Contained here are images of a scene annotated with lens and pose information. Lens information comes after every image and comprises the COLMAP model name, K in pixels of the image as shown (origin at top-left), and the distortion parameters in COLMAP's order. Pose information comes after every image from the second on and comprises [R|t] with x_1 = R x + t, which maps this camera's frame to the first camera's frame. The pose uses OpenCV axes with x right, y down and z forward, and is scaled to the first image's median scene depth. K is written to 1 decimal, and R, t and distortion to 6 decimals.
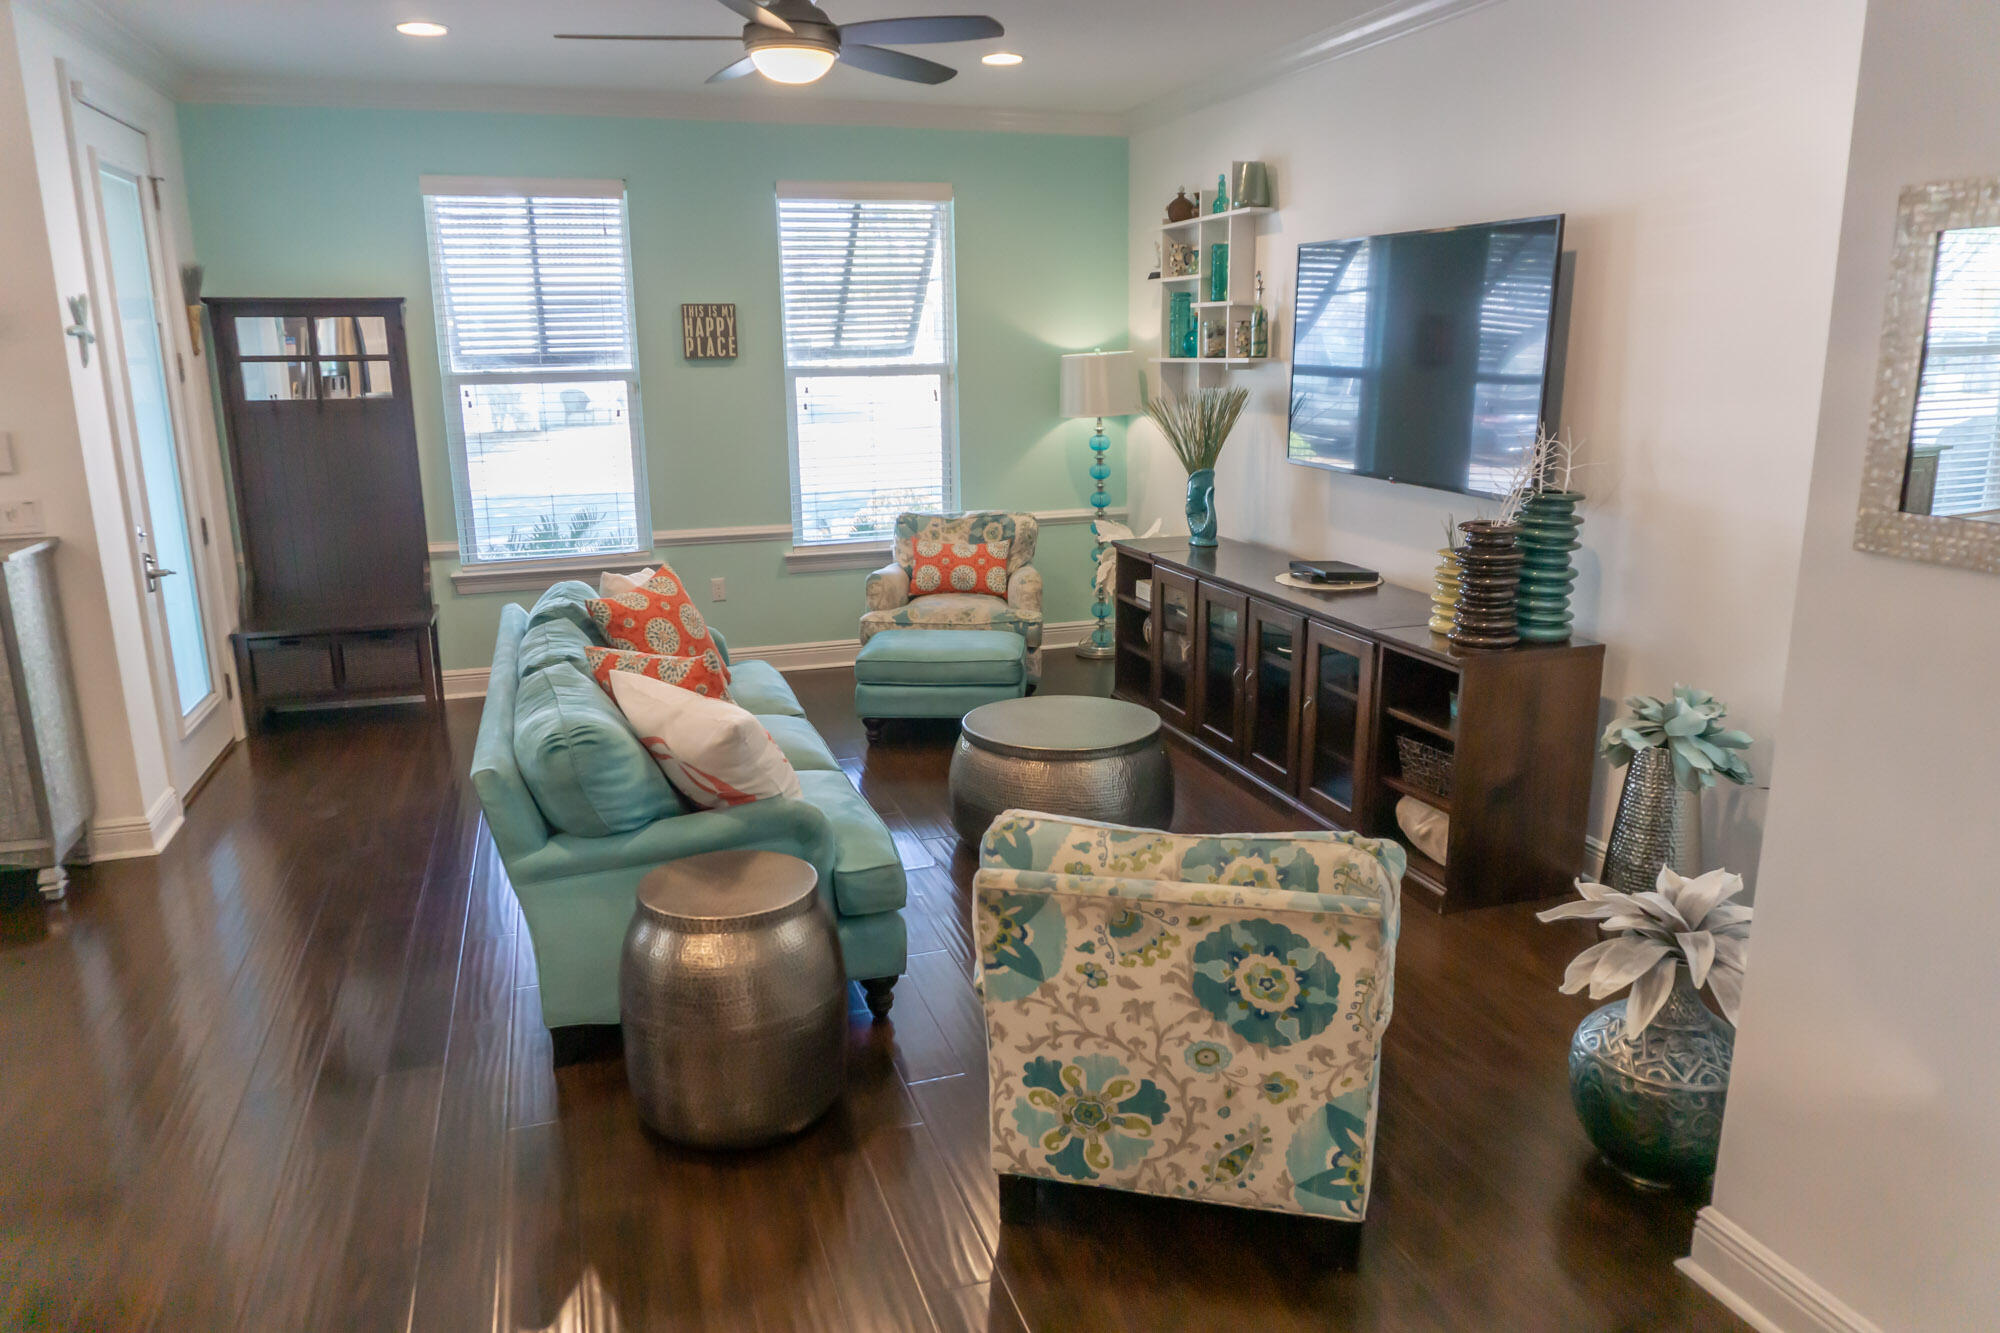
lens RADIAL K [[1333.3, 0, 995.3], [0, 1333.3, 667.5], [0, 0, 1]] dist [-0.018080, -0.006045]
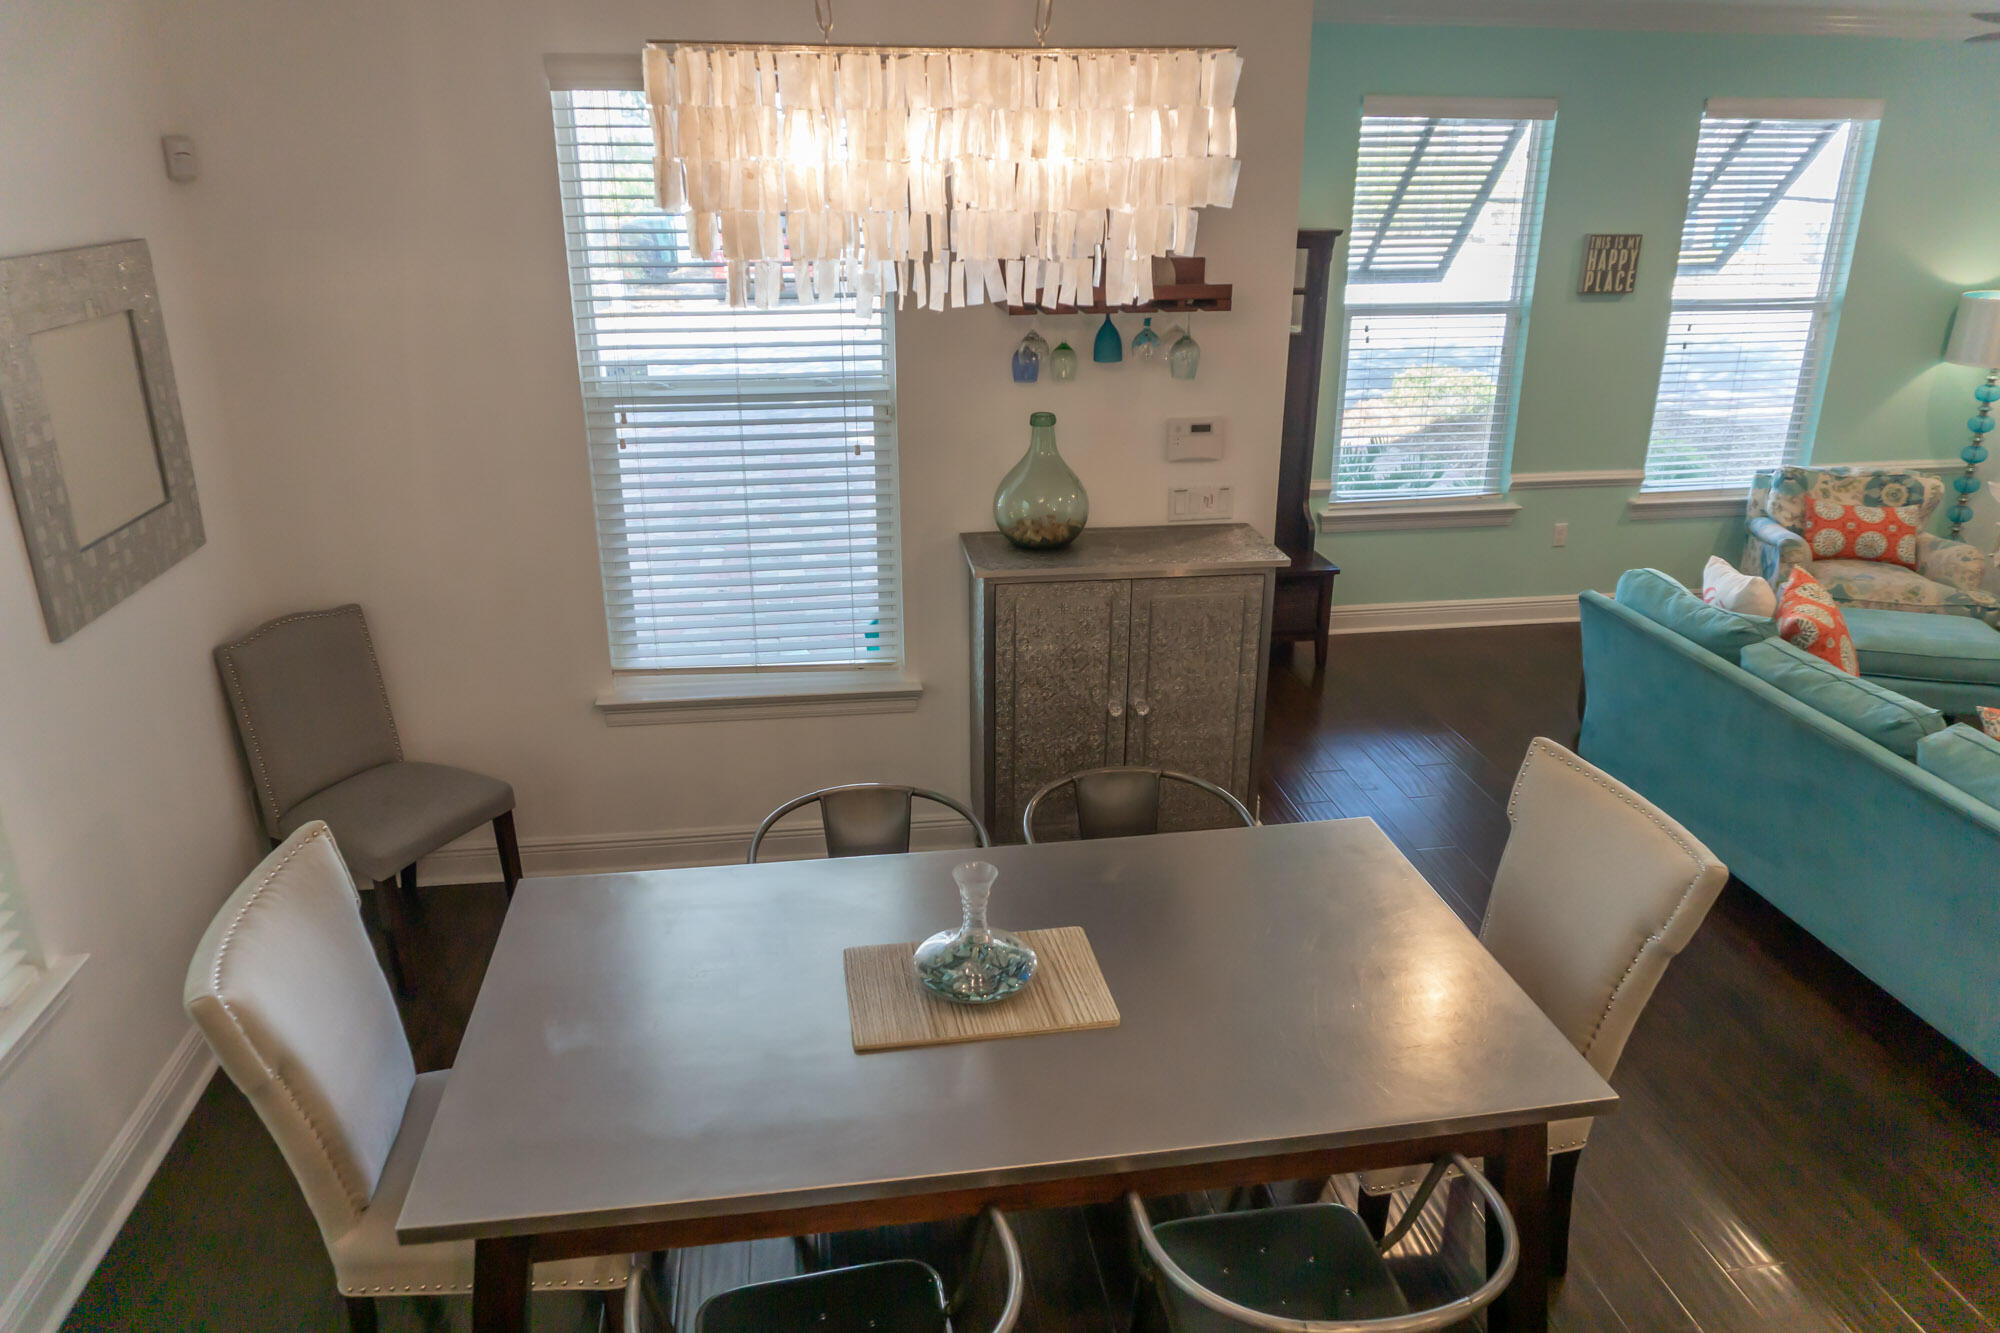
lens RADIAL K [[1333.3, 0, 996.2], [0, 1333.3, 670.4], [0, 0, 1]] dist [-0.018080, -0.006045]
pose [[0.985941, 0.069371, -0.152015, -0.532426], [-0.048790, 0.989621, 0.135166, -0.083561], [0.159814, -0.125849, 0.979092, -0.018388]]
